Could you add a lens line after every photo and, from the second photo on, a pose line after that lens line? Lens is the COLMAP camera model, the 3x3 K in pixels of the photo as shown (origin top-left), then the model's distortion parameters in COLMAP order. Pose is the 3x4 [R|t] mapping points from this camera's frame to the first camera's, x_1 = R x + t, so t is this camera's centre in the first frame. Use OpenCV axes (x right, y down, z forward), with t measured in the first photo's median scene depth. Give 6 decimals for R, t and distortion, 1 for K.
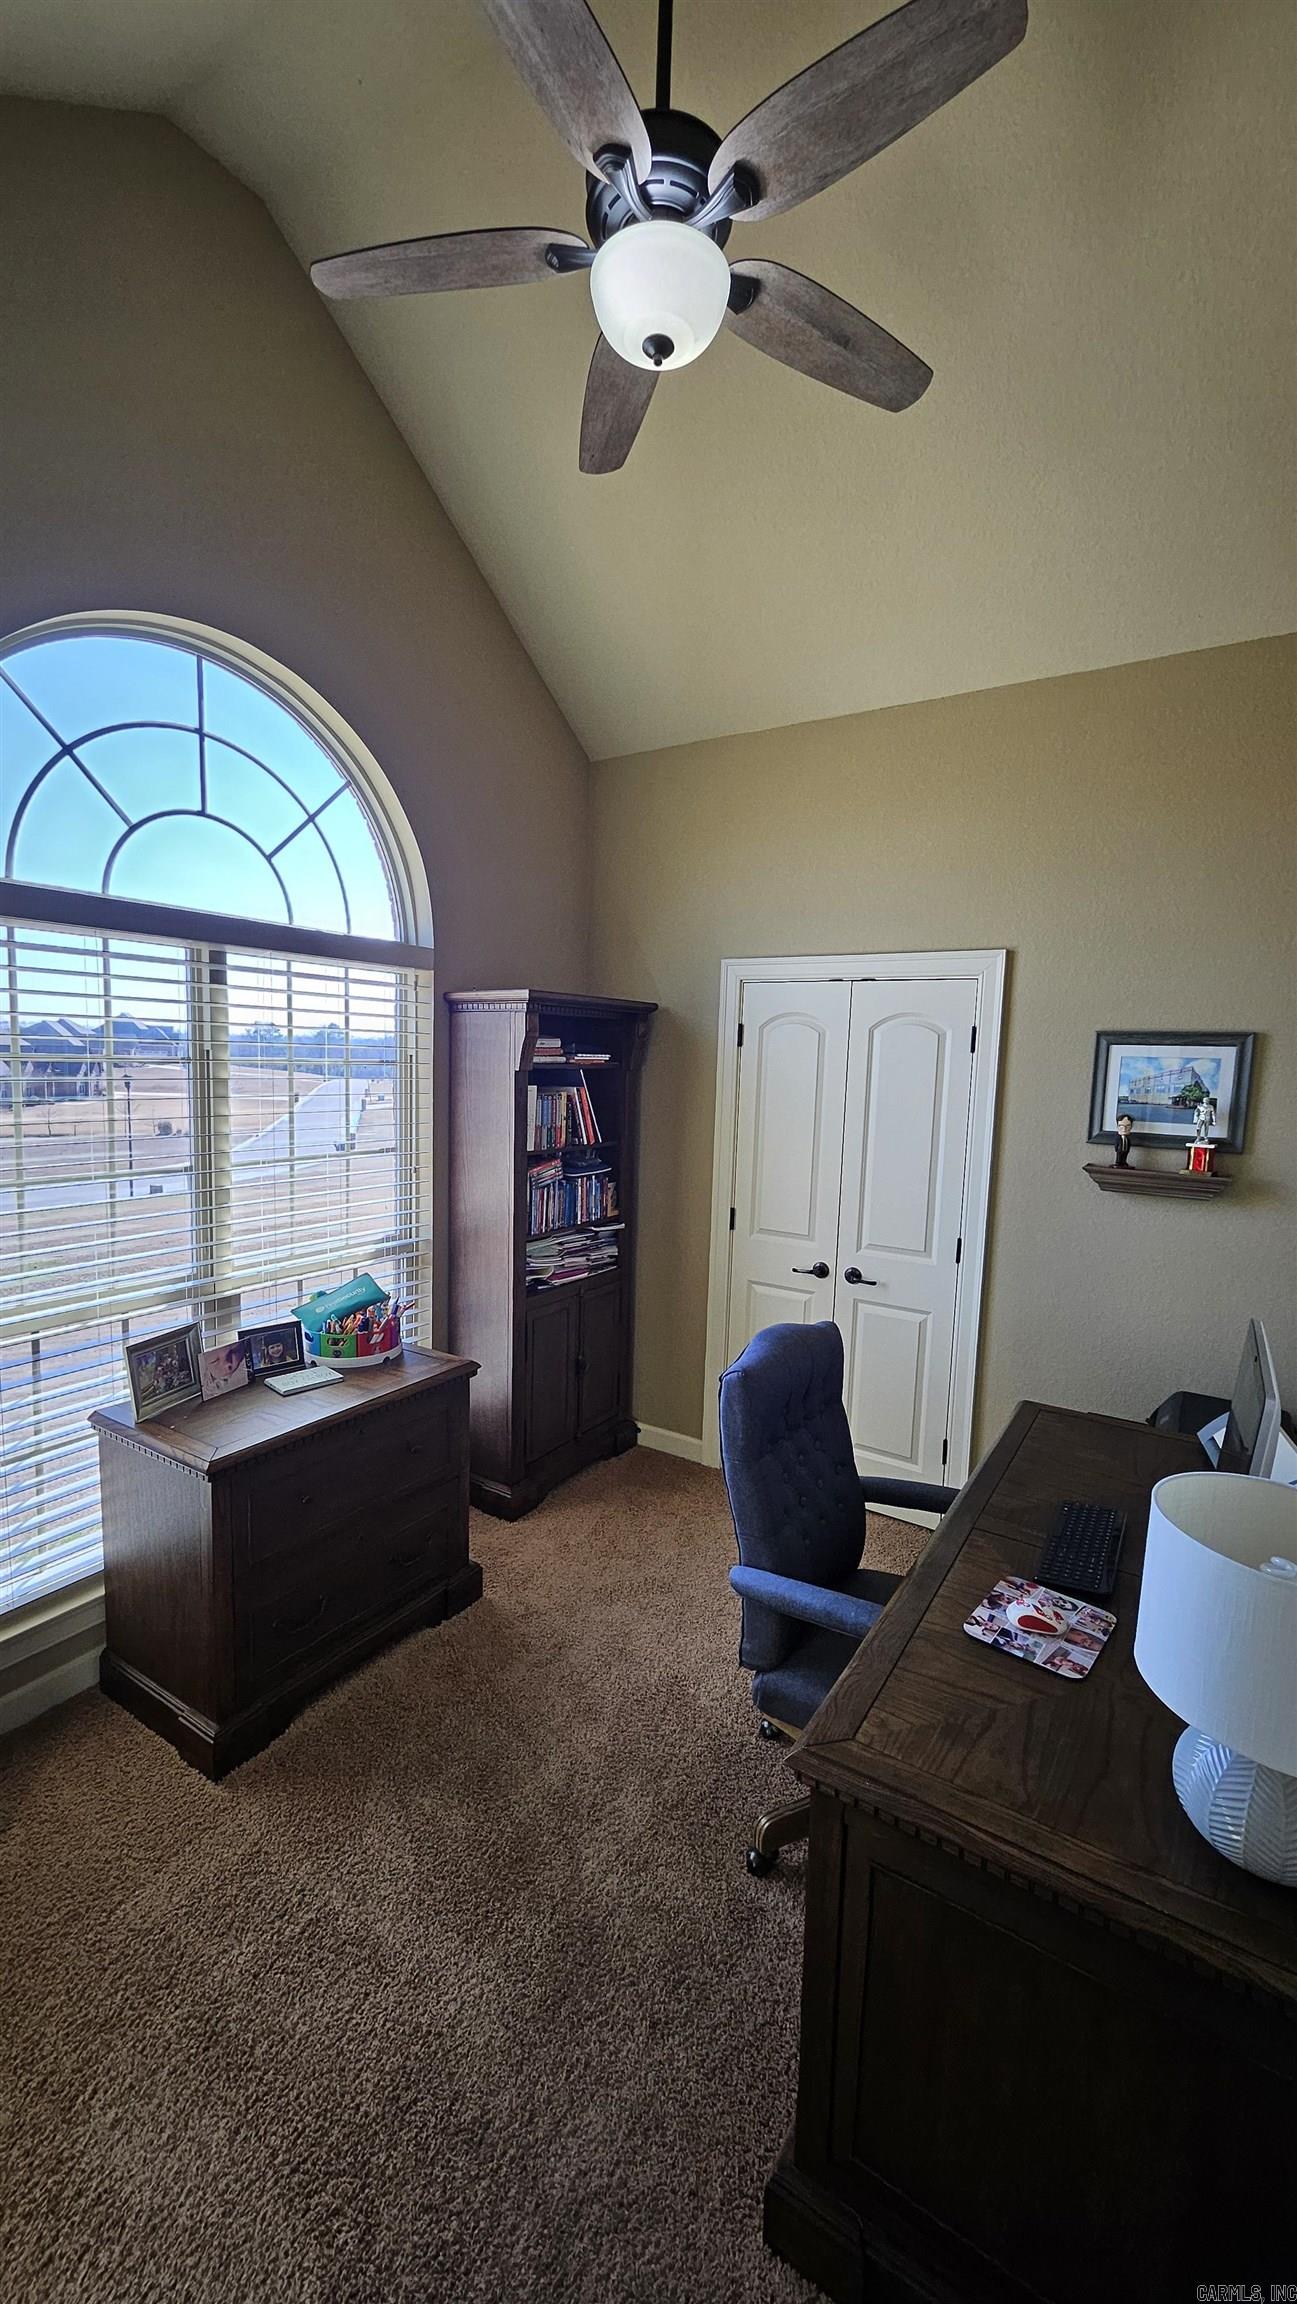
lens RADIAL K [[922.1, 0, 641.4], [0, 922.1, 1156.0], [0, 0, 1]] dist [0.000319, -0.000396]
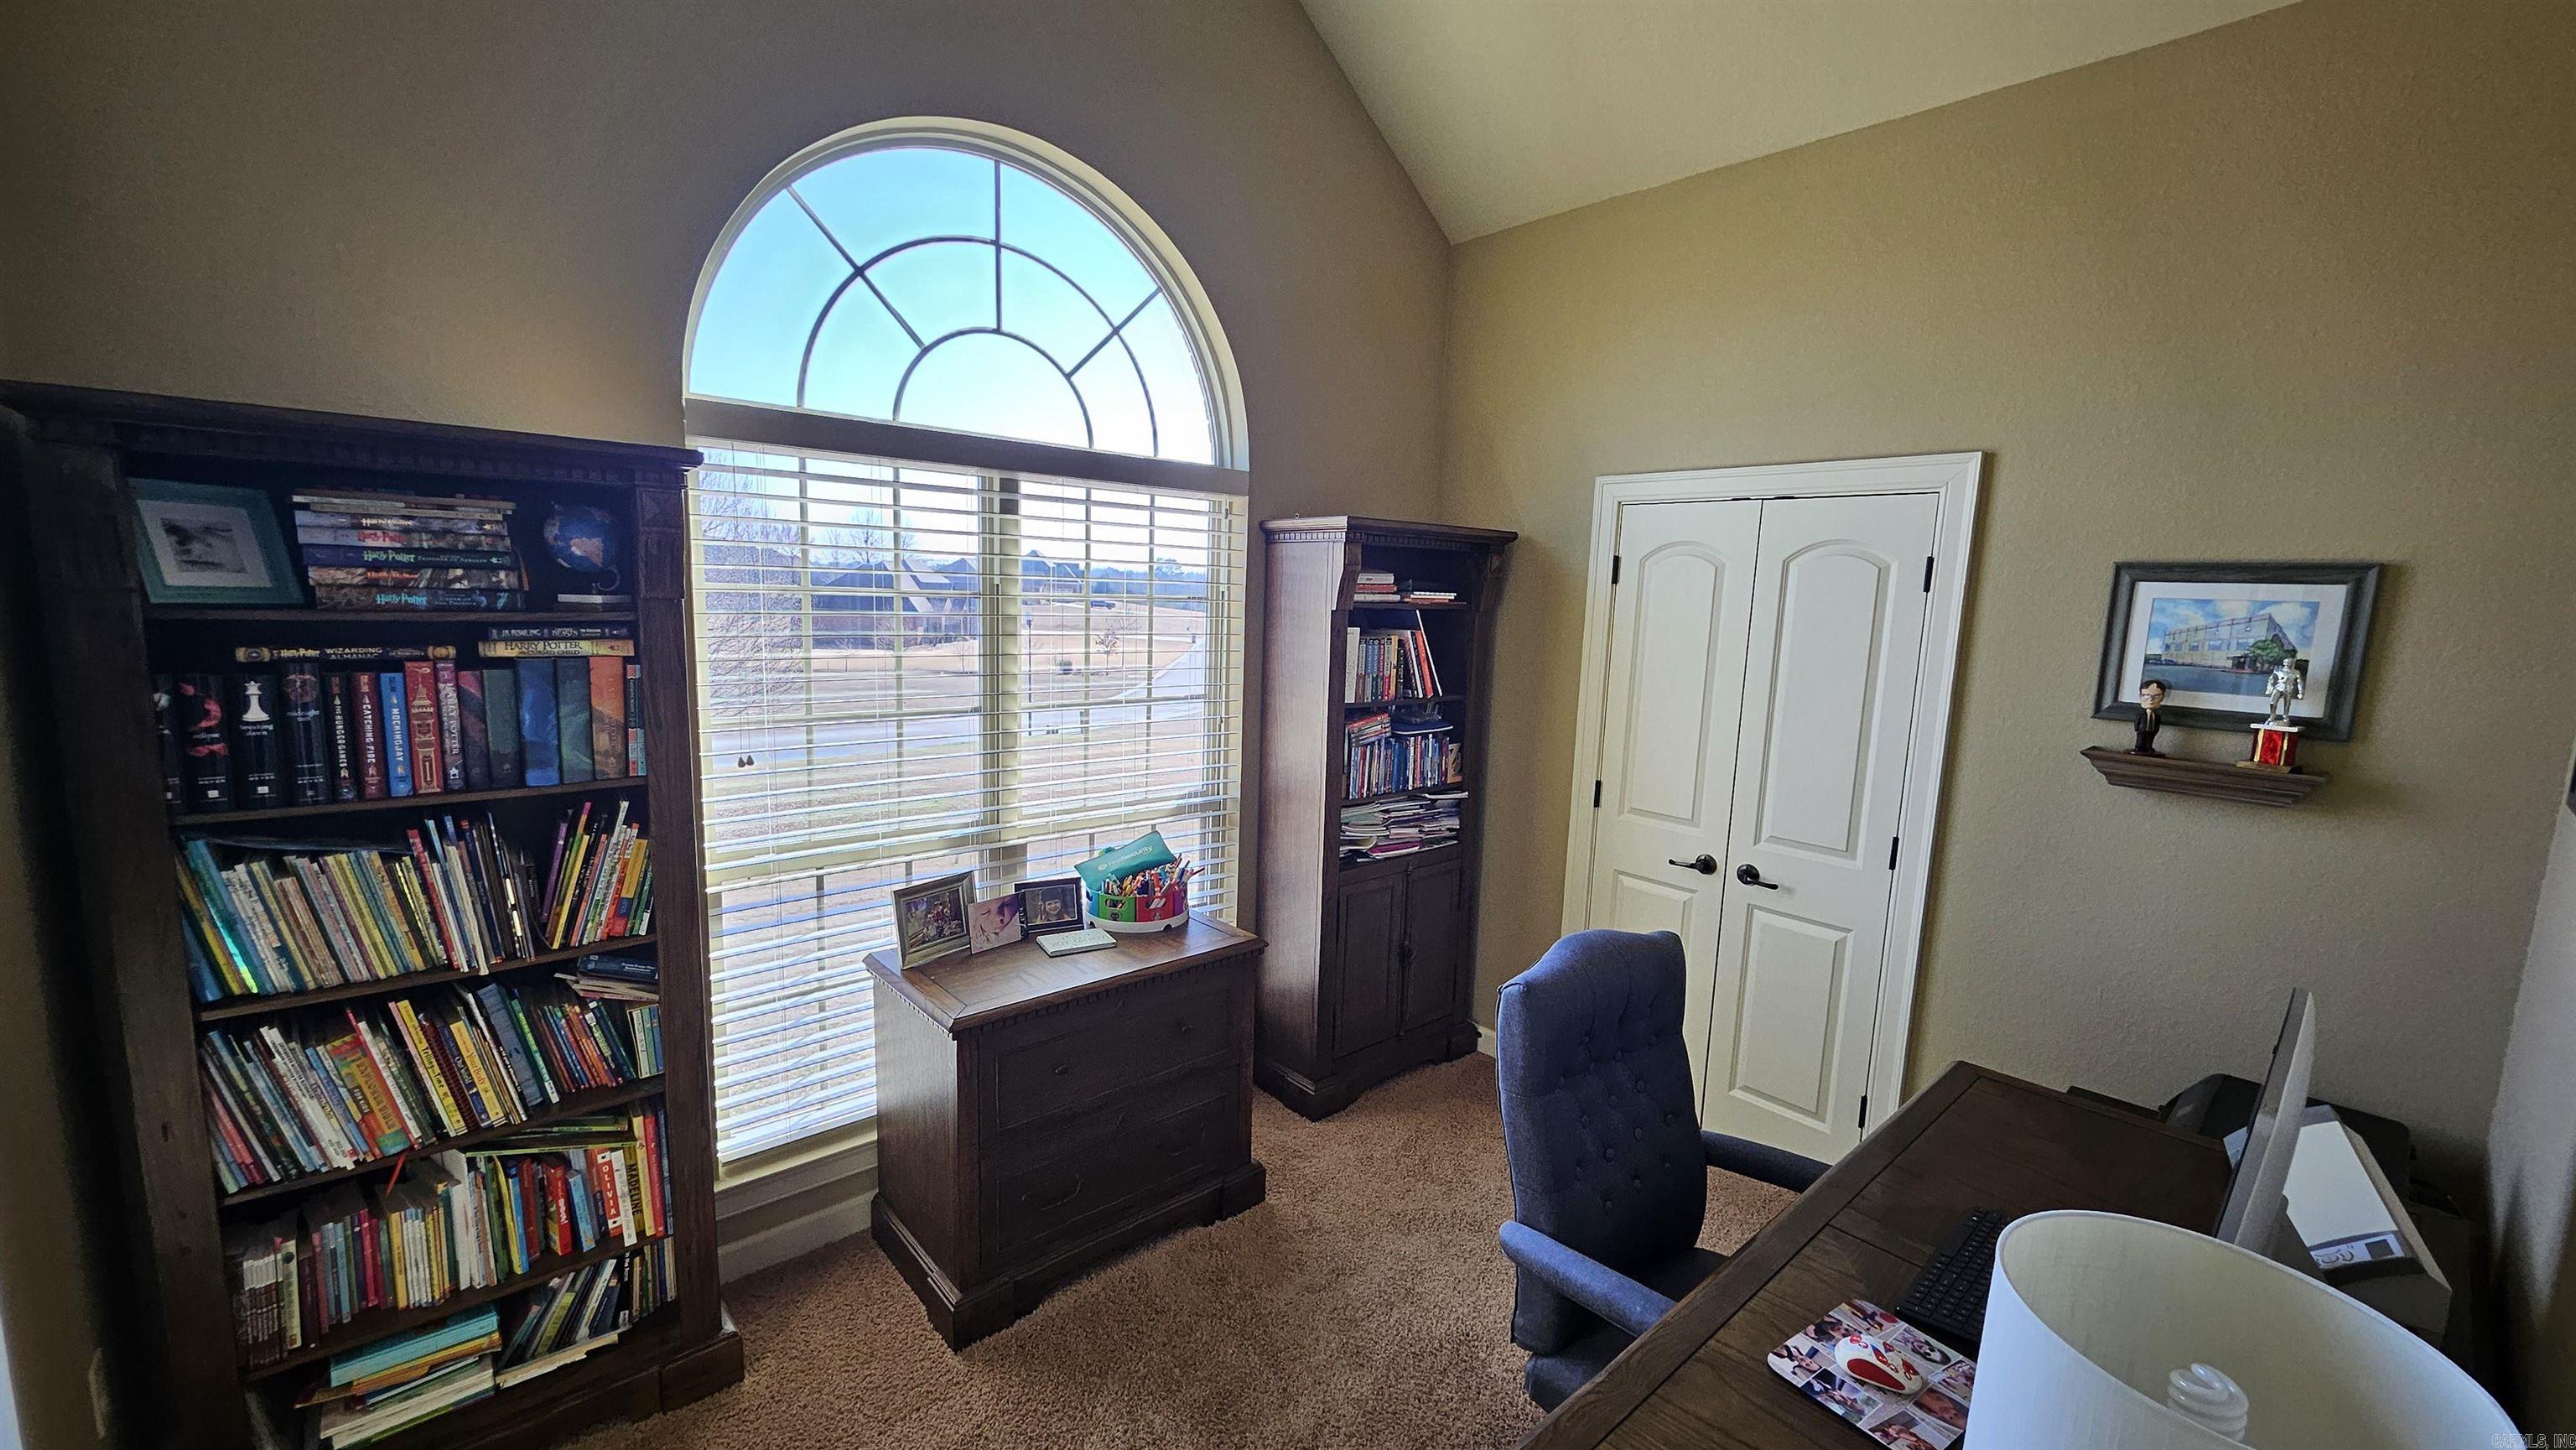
lens RADIAL K [[1031.1, 0, 1291.9], [0, 1031.1, 734.6], [0, 0, 1]] dist [0.000319, -0.000396]
pose [[0.963833, 0.041625, -0.263236, 0.098773], [-0.035013, 0.998944, 0.029763, -0.003227], [0.264197, -0.019470, 0.964272, 0.056155]]
